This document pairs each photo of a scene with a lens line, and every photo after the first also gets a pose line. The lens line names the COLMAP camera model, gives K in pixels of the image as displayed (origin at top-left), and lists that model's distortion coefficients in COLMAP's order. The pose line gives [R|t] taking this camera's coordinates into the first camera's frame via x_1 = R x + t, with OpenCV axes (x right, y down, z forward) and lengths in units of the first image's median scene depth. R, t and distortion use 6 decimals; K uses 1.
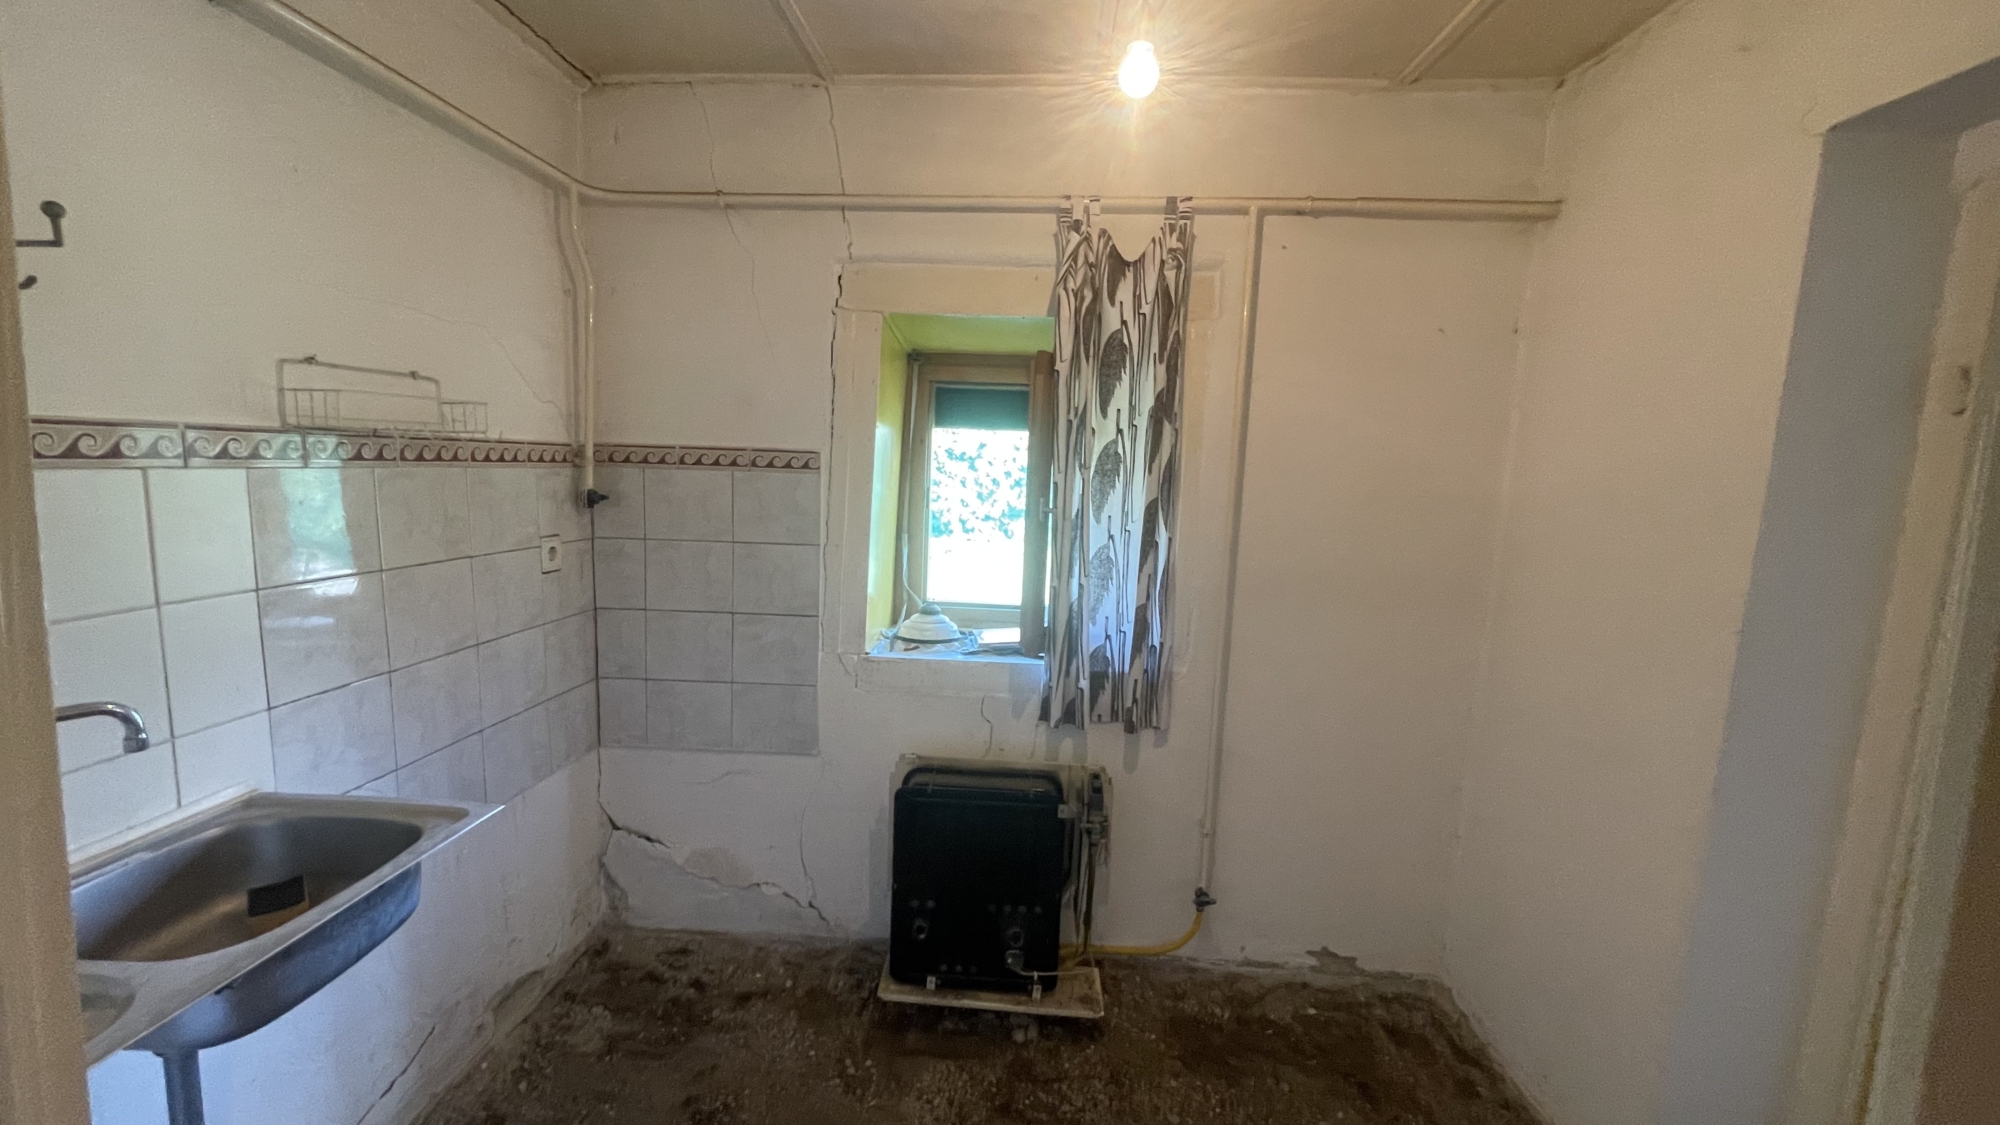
lens RADIAL K [[786.9, 0, 1000.0], [0, 786.9, 562.5], [0, 0, 1]] dist [-0.008118, -0.000031]
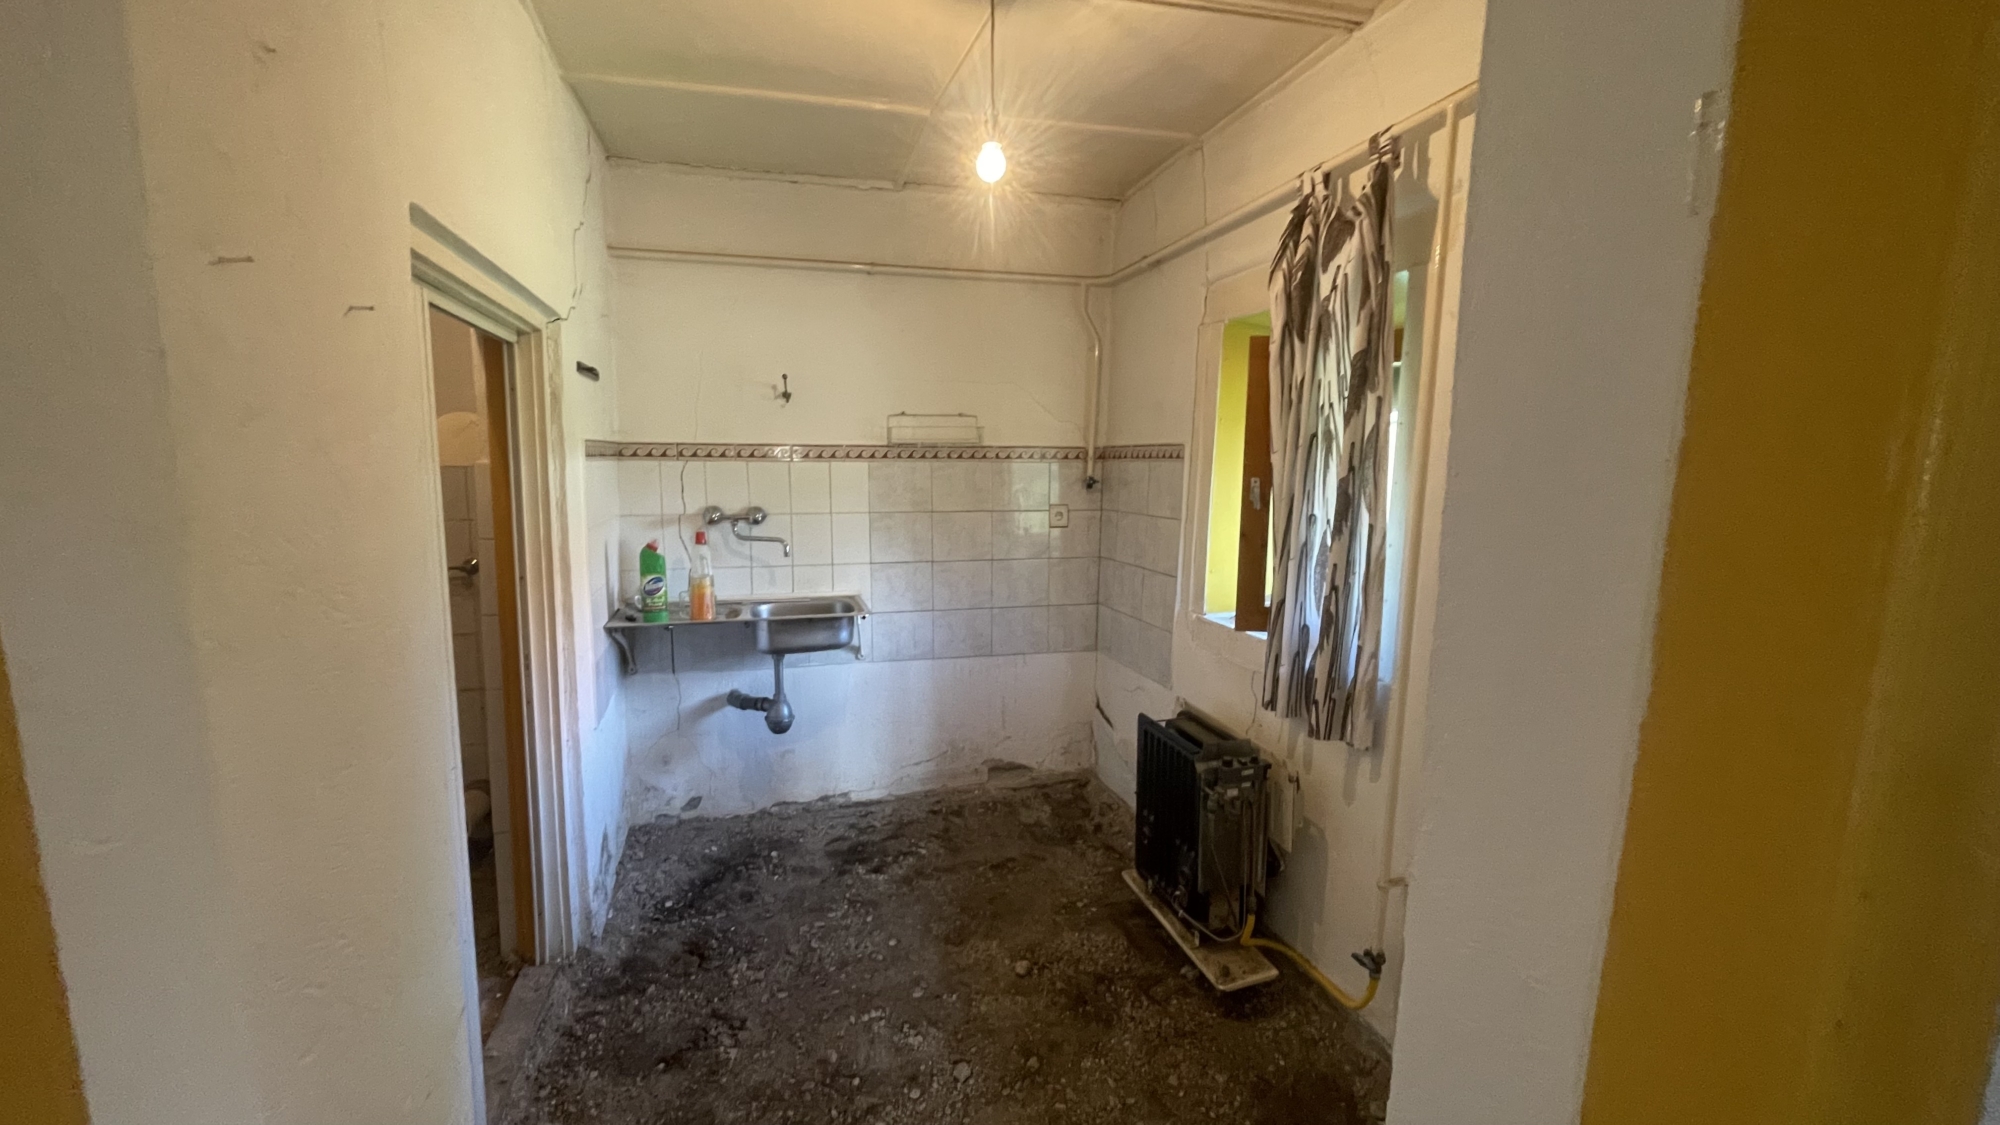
lens RADIAL K [[787.0, 0, 1000.0], [0, 787.0, 562.5], [0, 0, 1]] dist [0.000900, -0.000010]
pose [[0.349483, 0.092531, -0.932362, 0.898075], [-0.105653, 0.992656, 0.058912, 0.001450], [0.930967, 0.077919, 0.356693, 0.319952]]
